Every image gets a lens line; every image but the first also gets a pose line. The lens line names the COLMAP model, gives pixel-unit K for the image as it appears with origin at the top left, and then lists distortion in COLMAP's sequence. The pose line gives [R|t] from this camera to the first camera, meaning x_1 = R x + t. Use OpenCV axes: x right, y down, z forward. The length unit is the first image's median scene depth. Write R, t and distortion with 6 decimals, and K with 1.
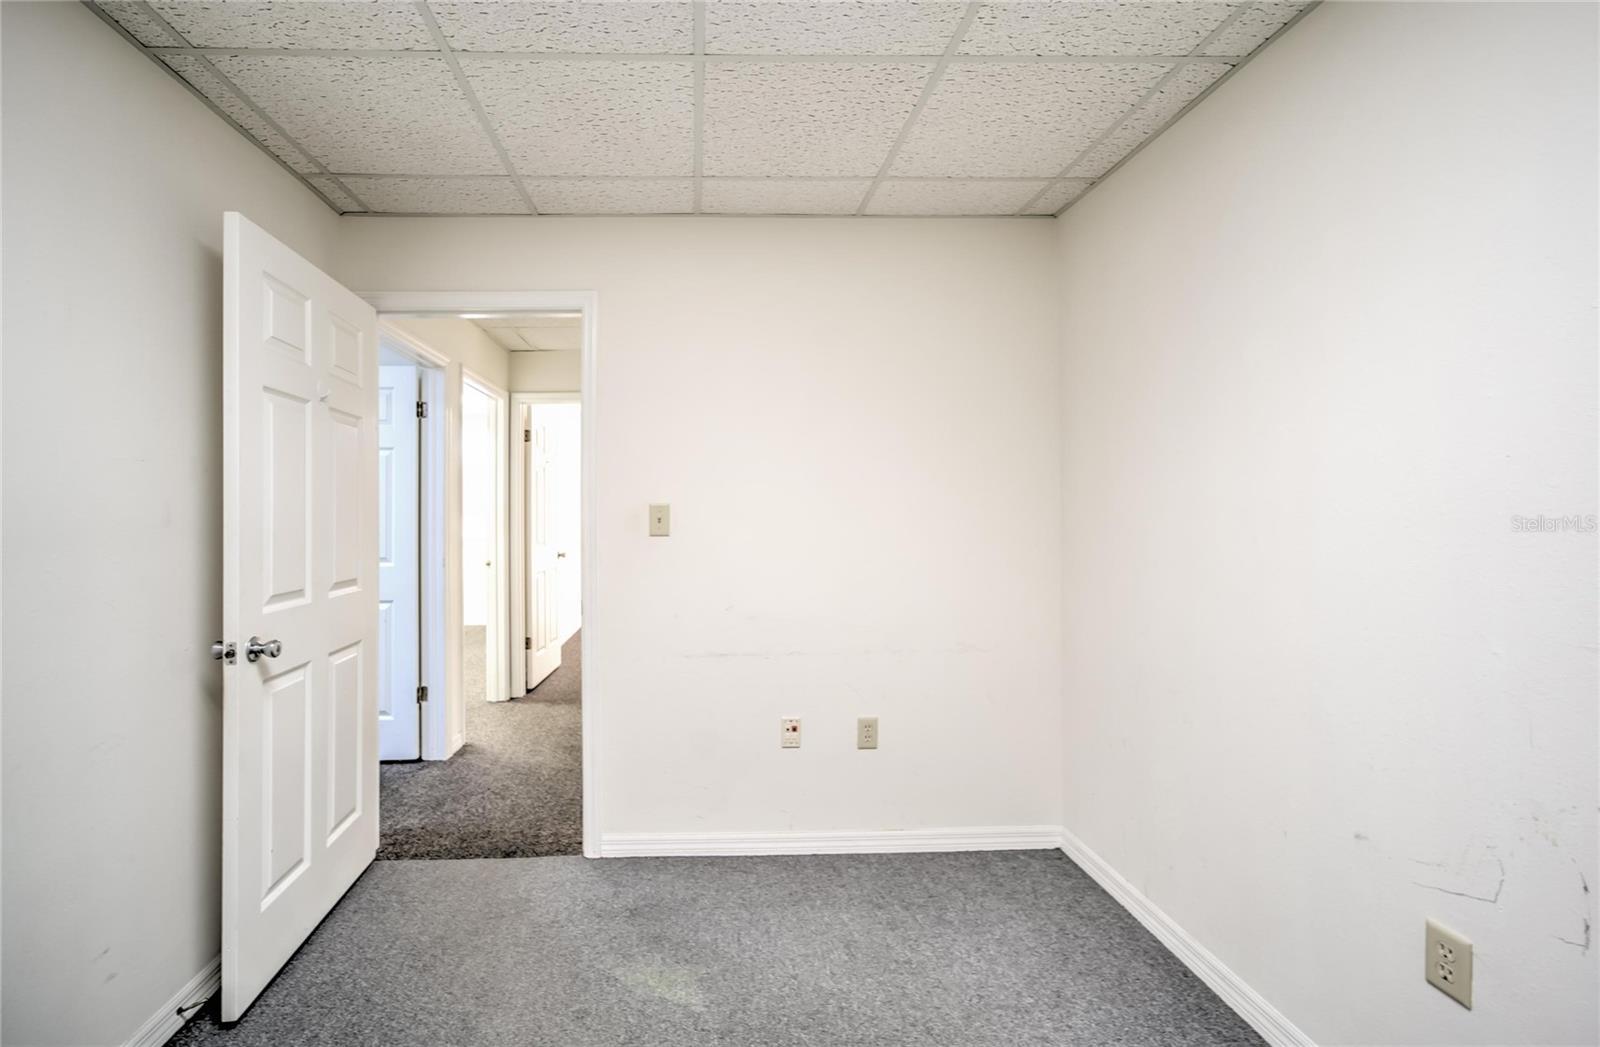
lens RADIAL K [[657.9, 0, 696.9], [0, 657.9, 494.7], [0, 0, 1]] dist [-0.019961, 0.004758]
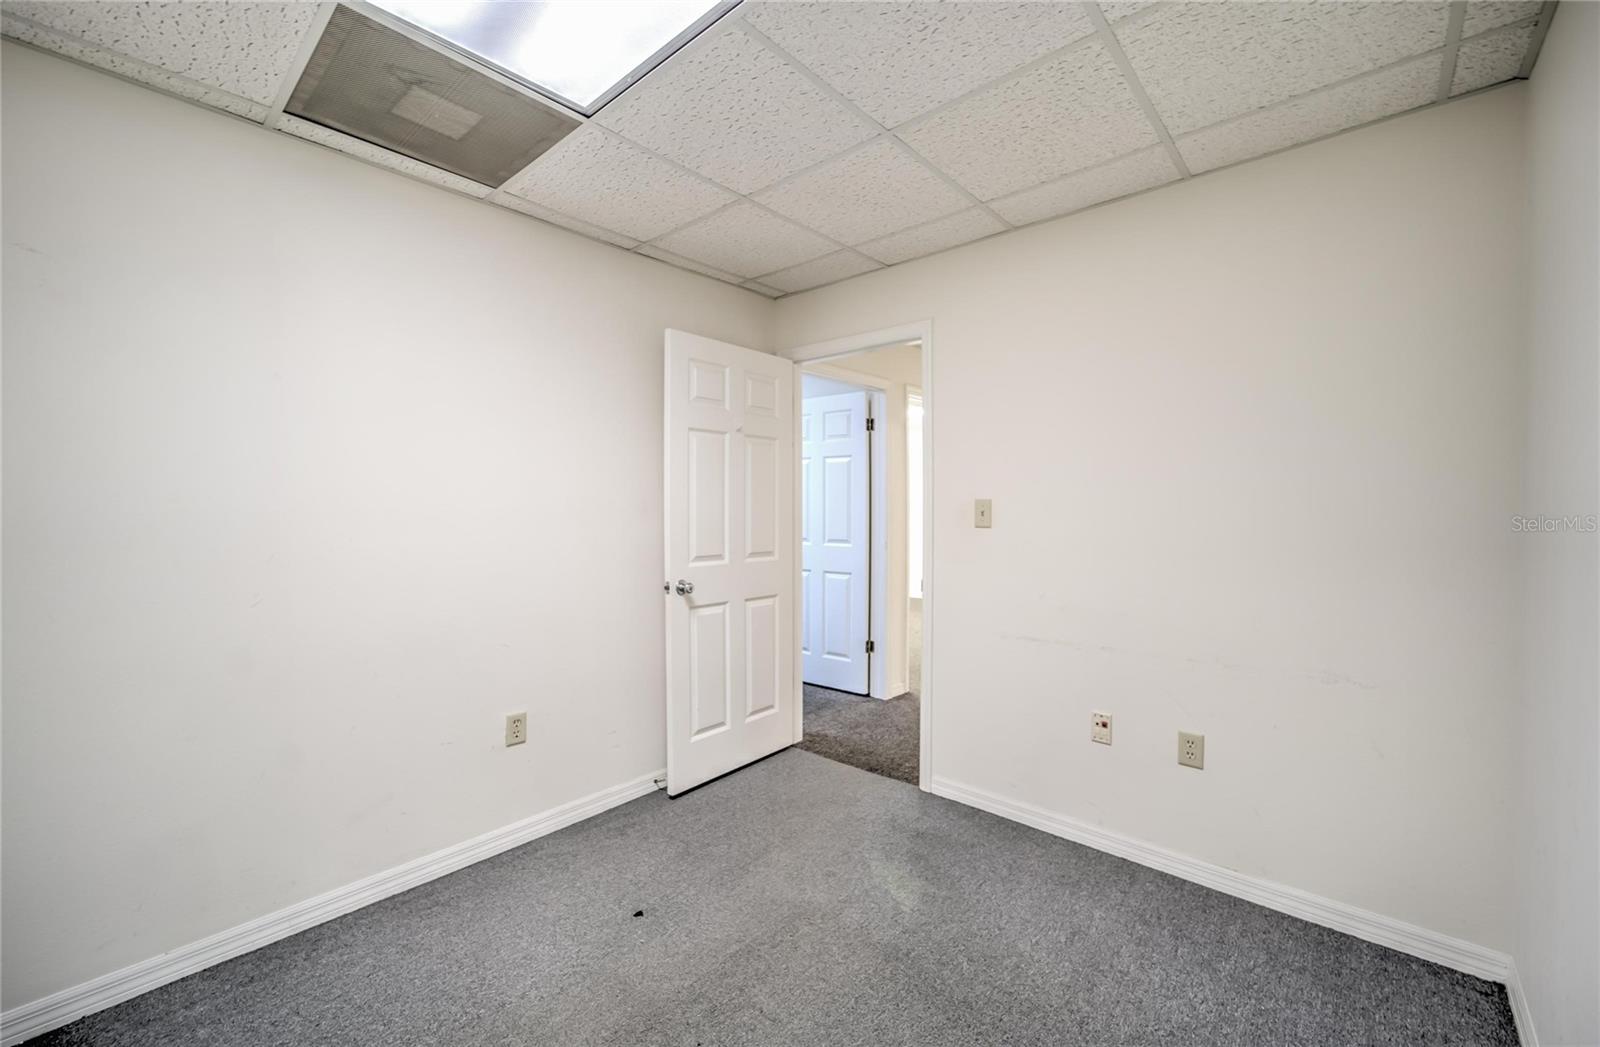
lens RADIAL K [[657.9, 0, 863.2], [0, 657.9, 501.8], [0, 0, 1]] dist [-0.019961, 0.004758]
pose [[0.746269, 0.001044, -0.665643, 0.556865], [0.008385, 0.999905, 0.010969, 0.006695], [0.665591, -0.013768, 0.746189, 0.028677]]
